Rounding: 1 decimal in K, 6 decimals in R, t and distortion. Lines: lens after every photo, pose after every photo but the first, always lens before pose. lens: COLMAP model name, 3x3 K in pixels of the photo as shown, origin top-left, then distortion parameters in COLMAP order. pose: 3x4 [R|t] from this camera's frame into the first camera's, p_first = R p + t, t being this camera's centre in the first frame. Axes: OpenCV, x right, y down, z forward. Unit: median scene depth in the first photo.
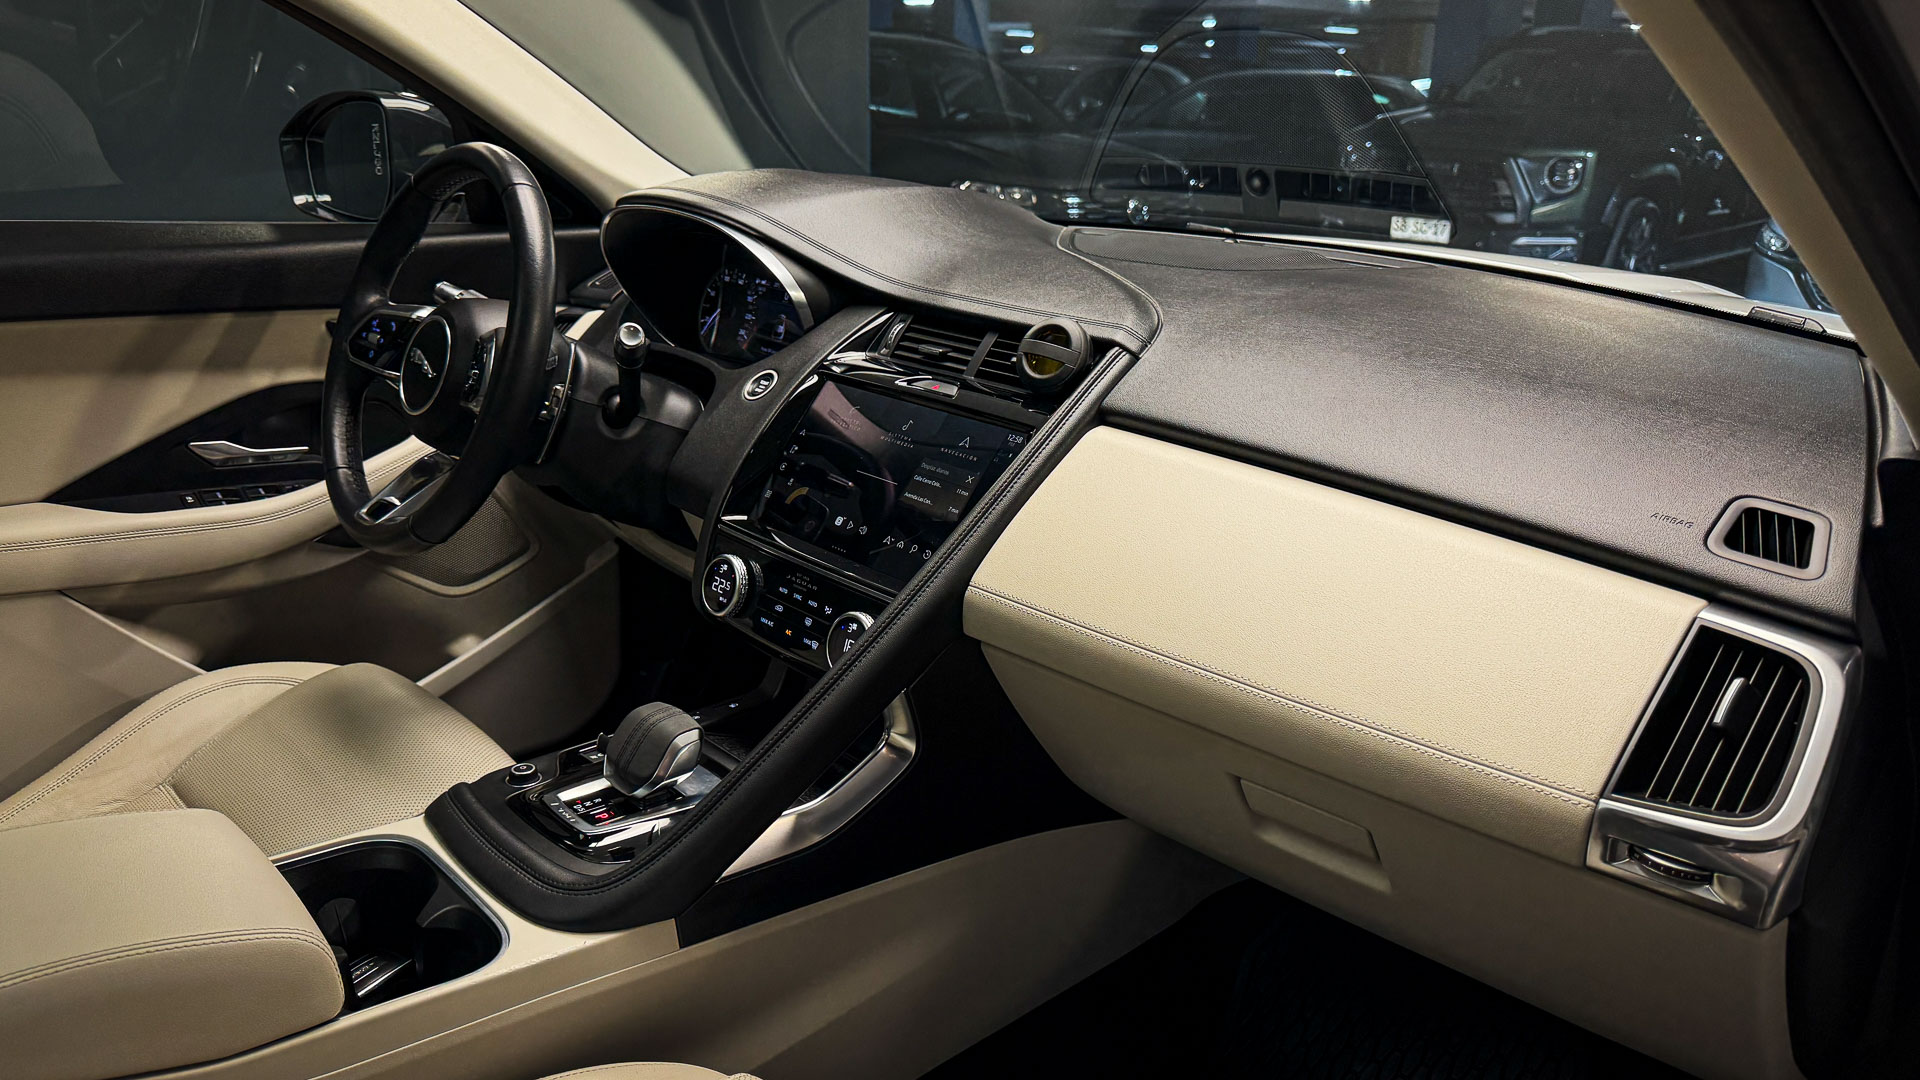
lens RADIAL K [[1422.6, 0, 960.0], [0, 1422.6, 540.0], [0, 0, 1]] dist [0.083040, -0.137935]
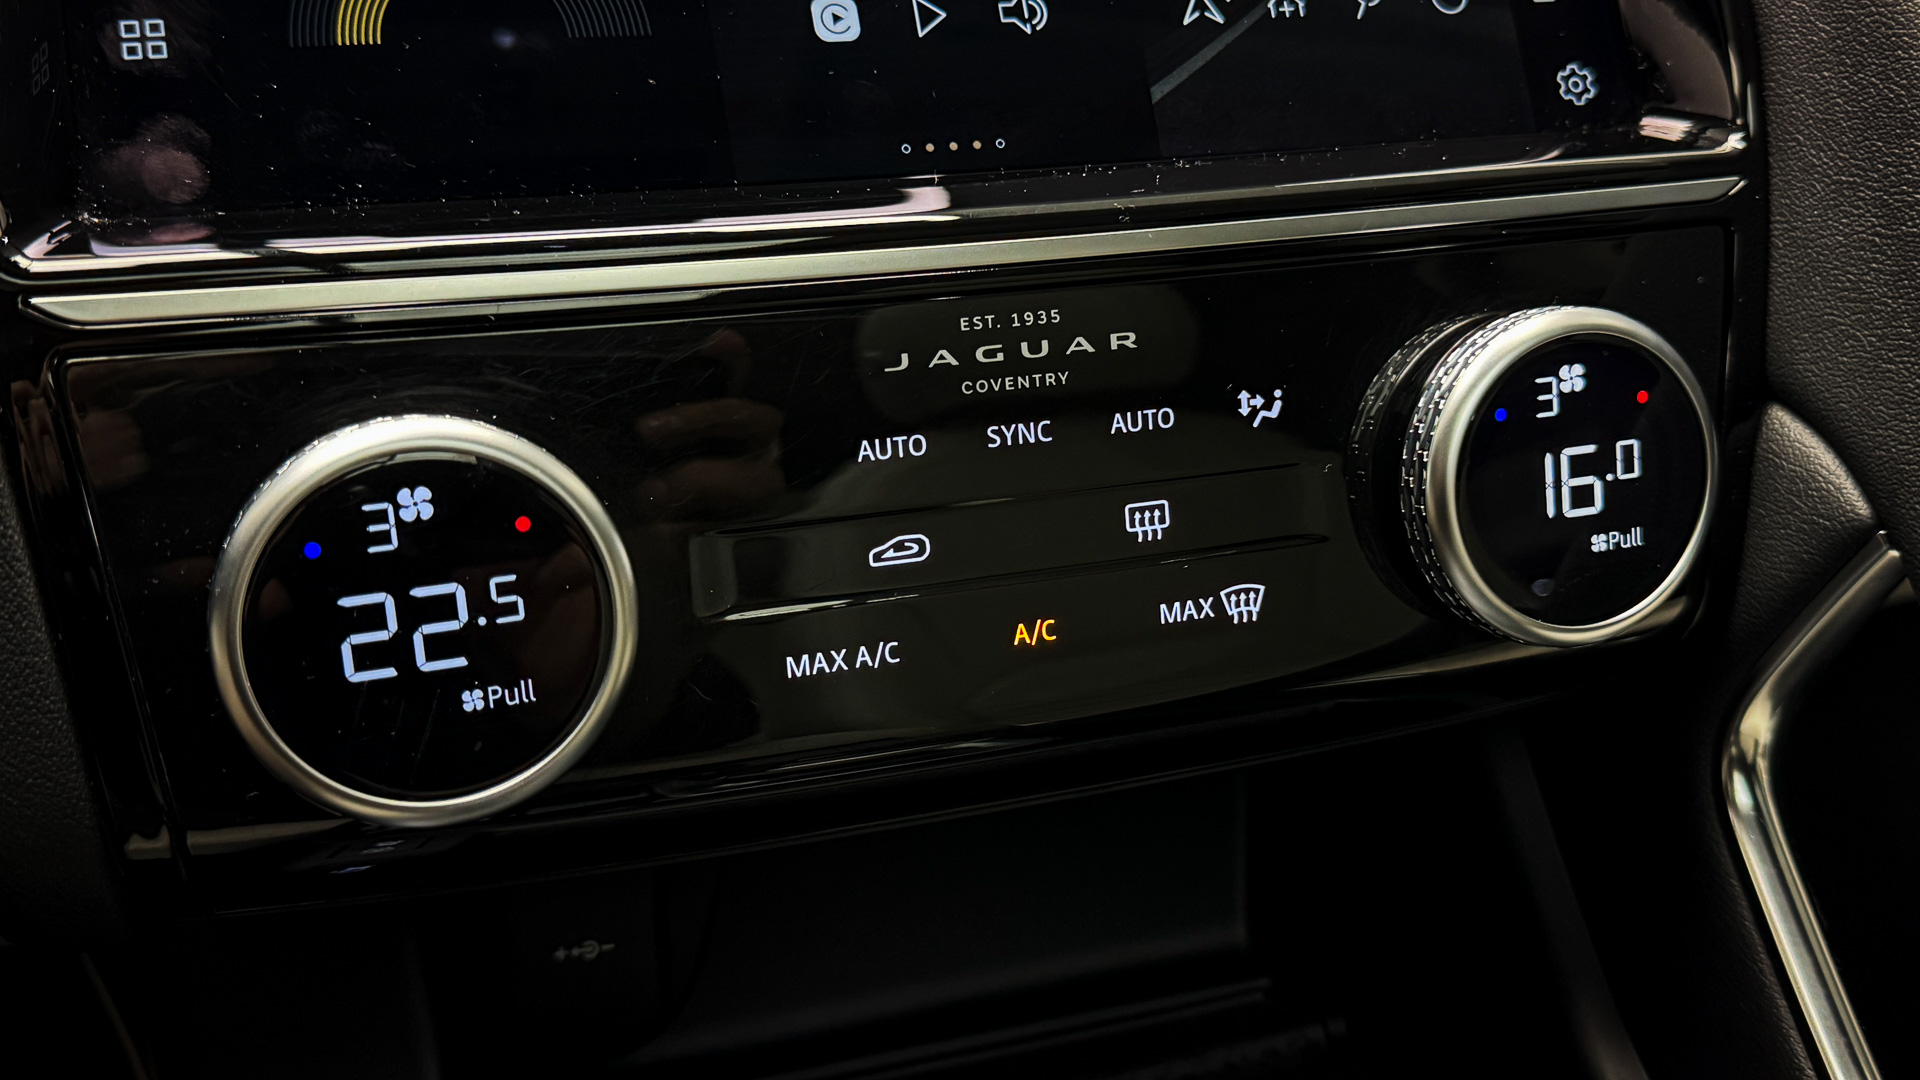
lens RADIAL K [[1990.9, 0, 960.0], [0, 1990.9, 540.0], [0, 0, 1]] dist [0.150421, -0.334715]
pose [[0.385290, -0.395517, 0.833737, -0.315766], [0.269311, 0.912353, 0.308356, -0.027064], [-0.882623, 0.105728, 0.458038, 0.836951]]
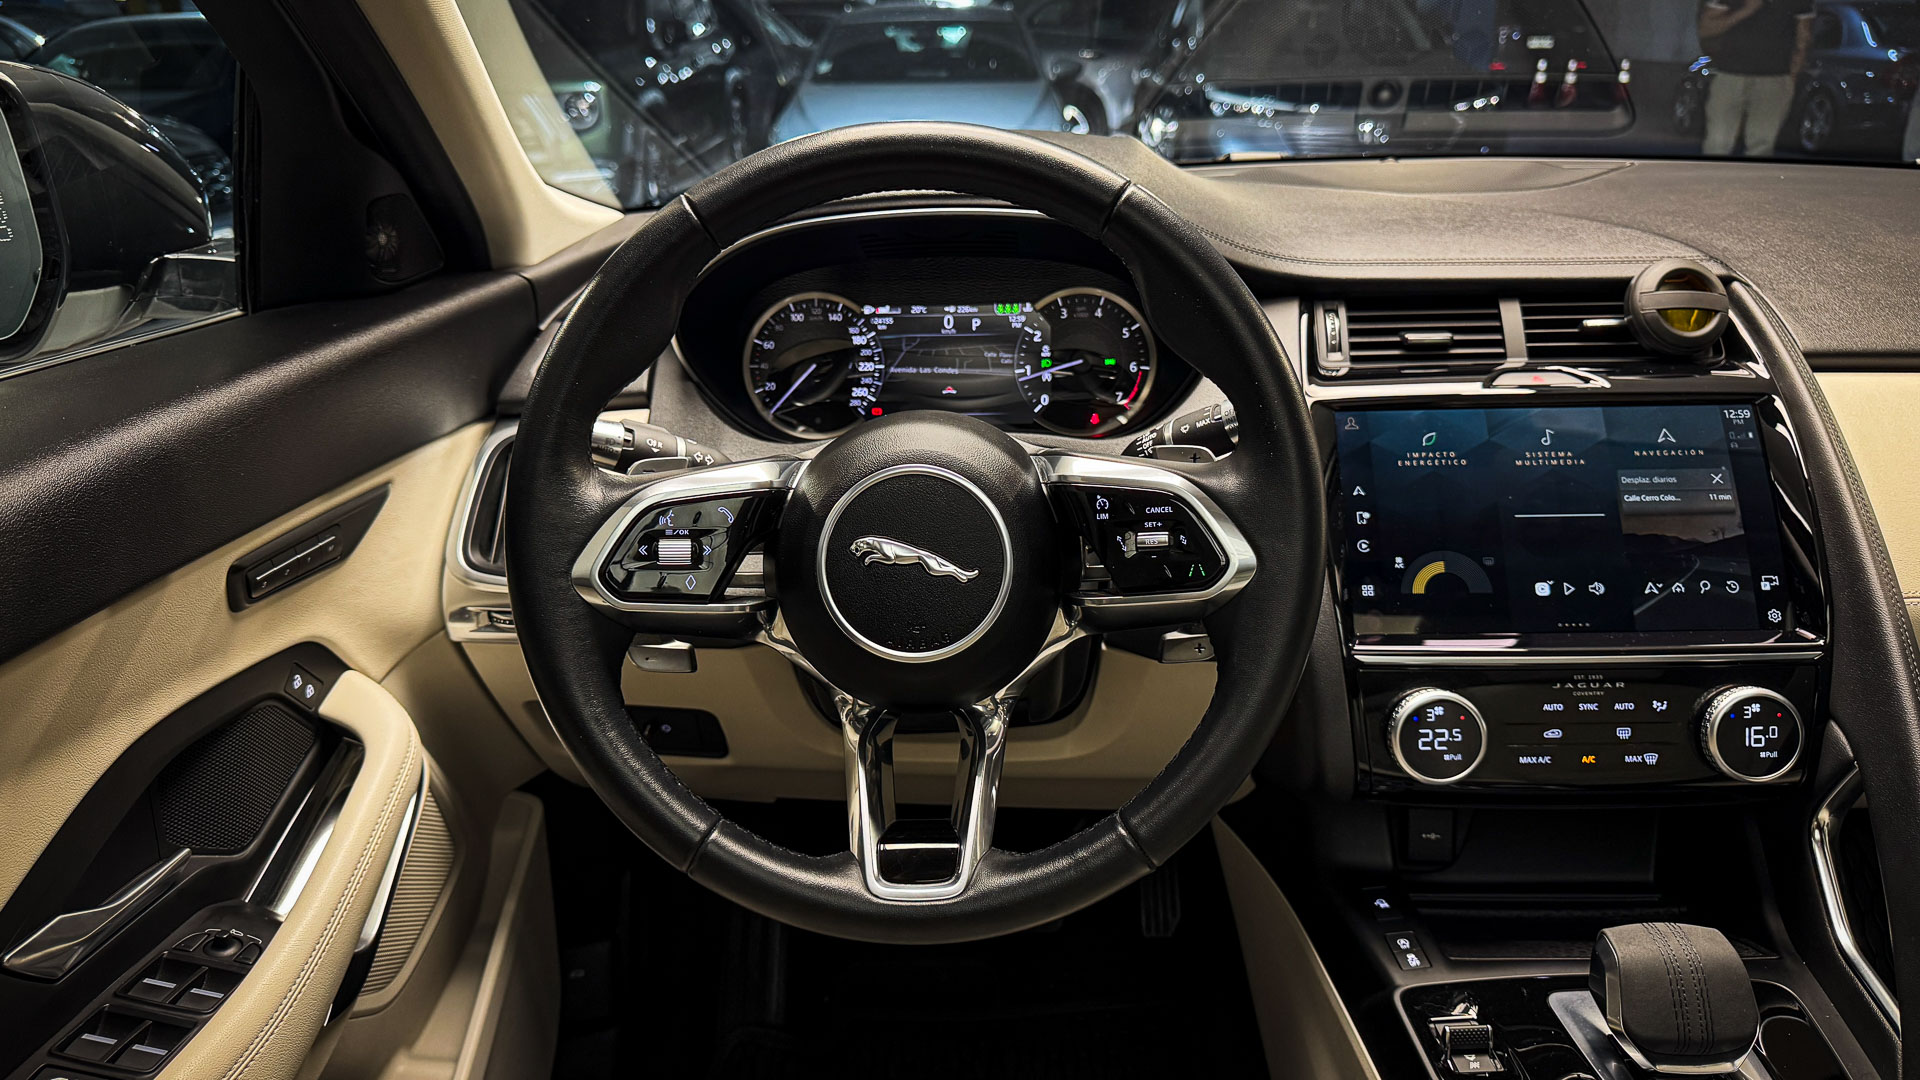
lens RADIAL K [[1422.6, 0, 960.0], [0, 1422.6, 540.0], [0, 0, 1]] dist [0.083040, -0.137935]
pose [[0.681488, -0.283713, 0.674597, -0.732964], [0.259763, 0.955550, 0.139456, -0.204878], [-0.684177, 0.080197, 0.724894, 0.649623]]
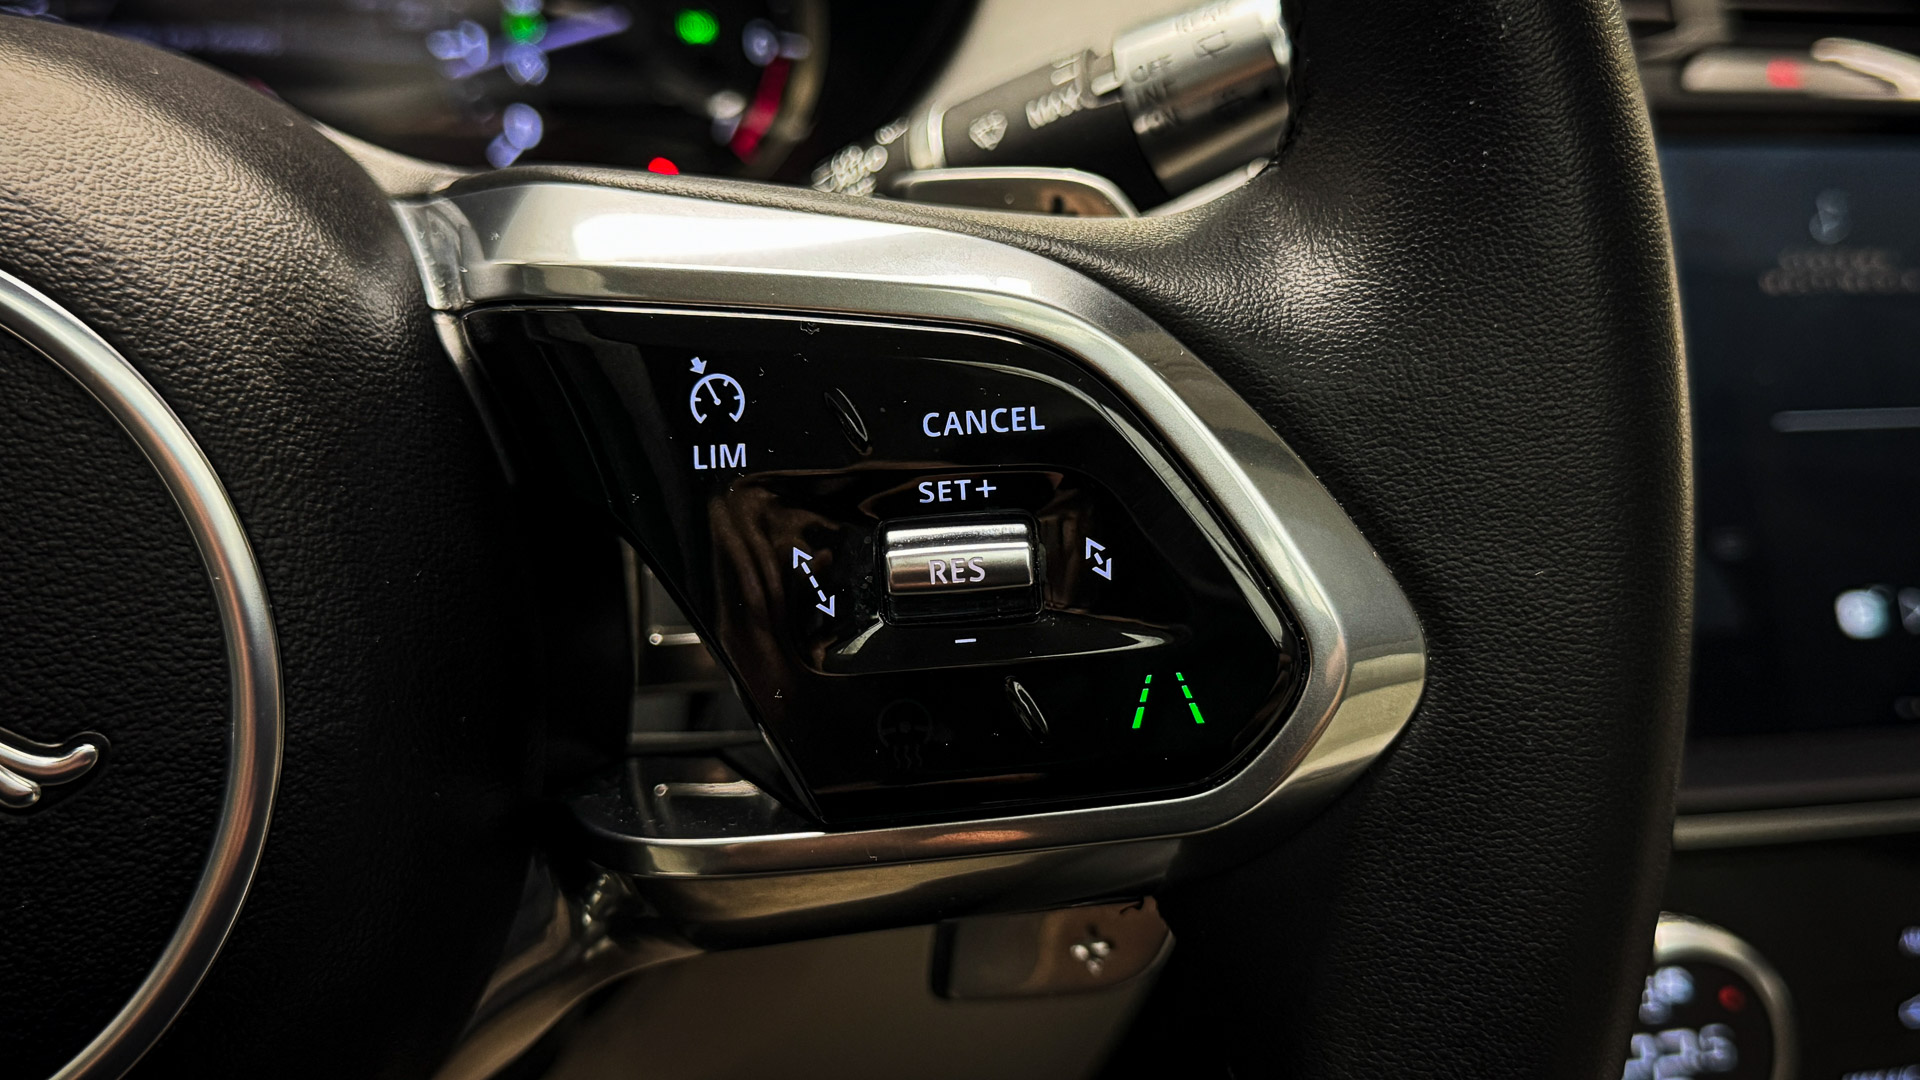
lens RADIAL K [[2106.0, 0, 952.0], [0, 2106.0, 551.7], [0, 0, 1]] dist [0.189497, -0.413951]
pose [[0.505745, -0.325634, 0.798865, -0.465328], [0.243297, 0.942272, 0.230064, -0.152832], [-0.827665, 0.078008, 0.555775, 0.887604]]
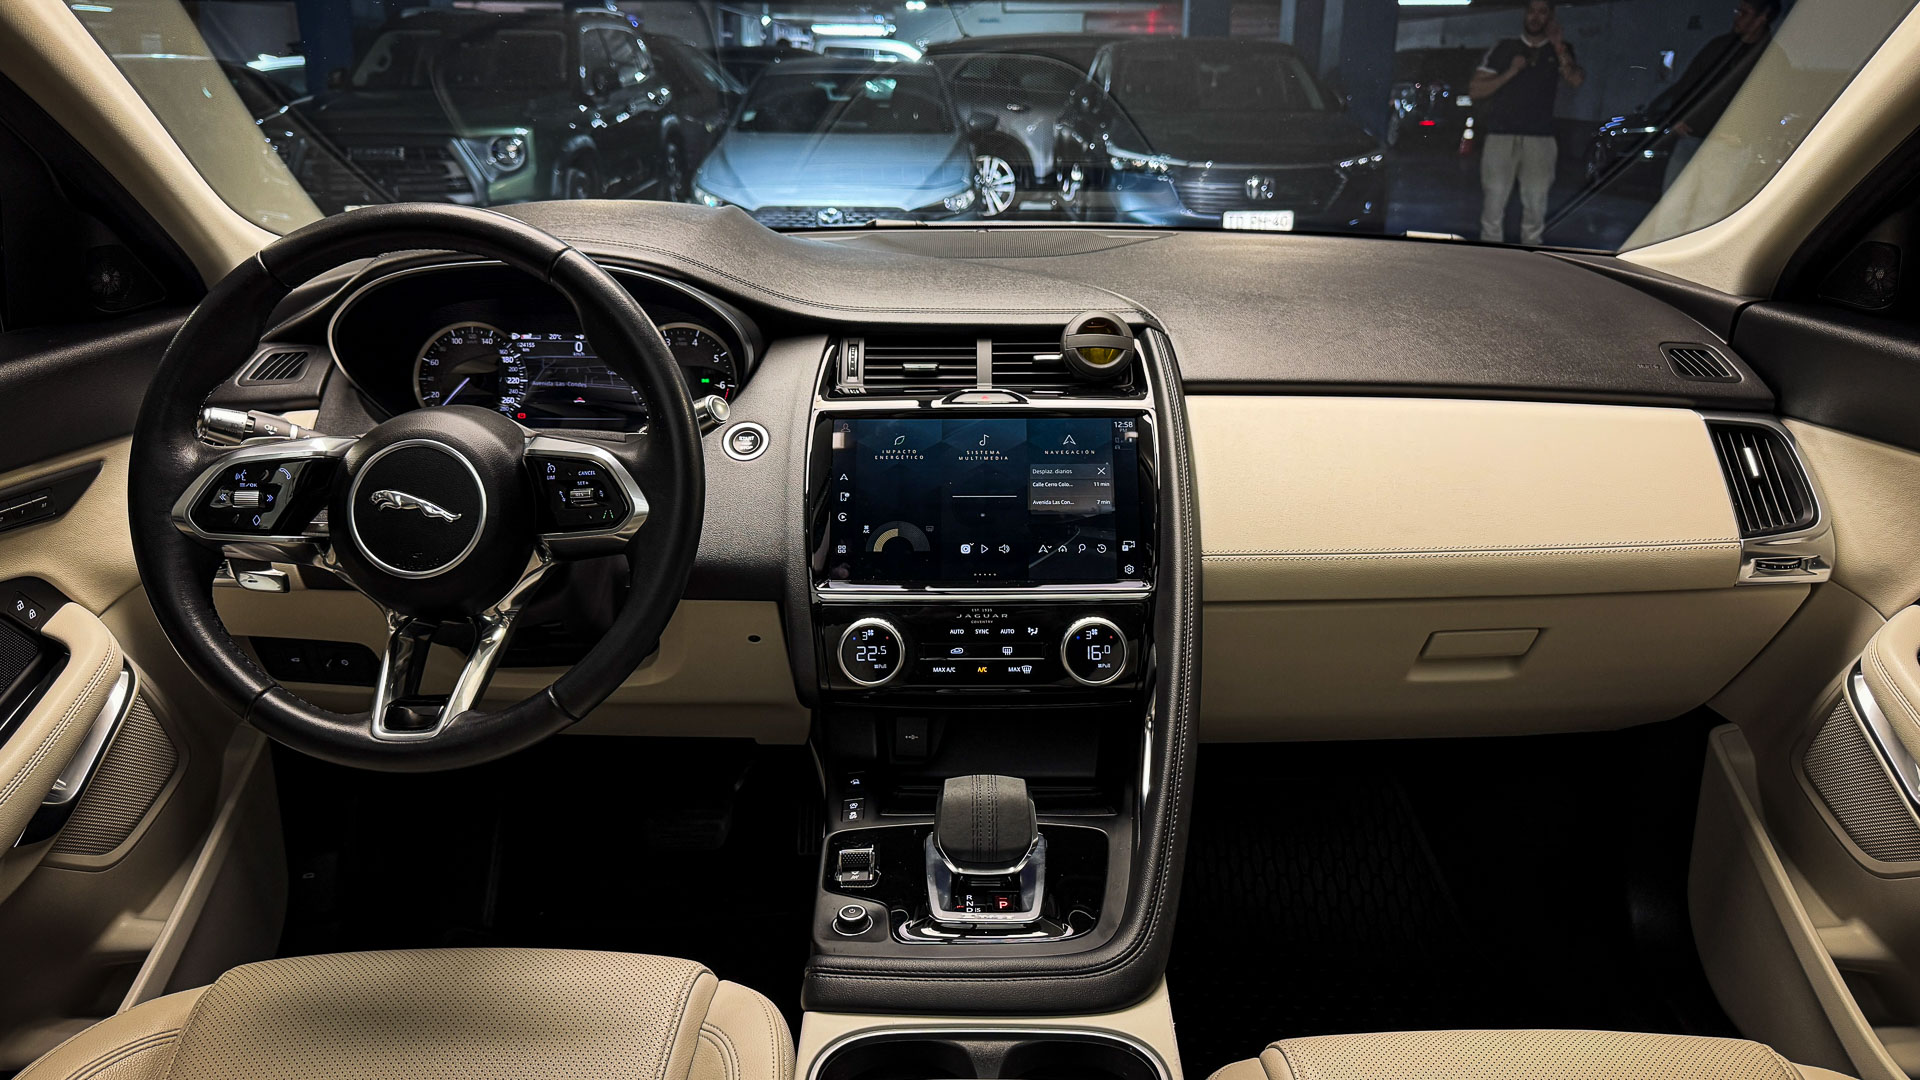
lens RADIAL K [[1417.3, 0, 973.2], [0, 1417.3, 530.8], [0, 0, 1]] dist [0.106368, -0.132785]
pose [[0.668031, -0.253530, 0.699612, -0.732939], [0.246161, 0.962530, 0.113759, -0.130150], [-0.702239, 0.096222, 0.705409, 0.293607]]
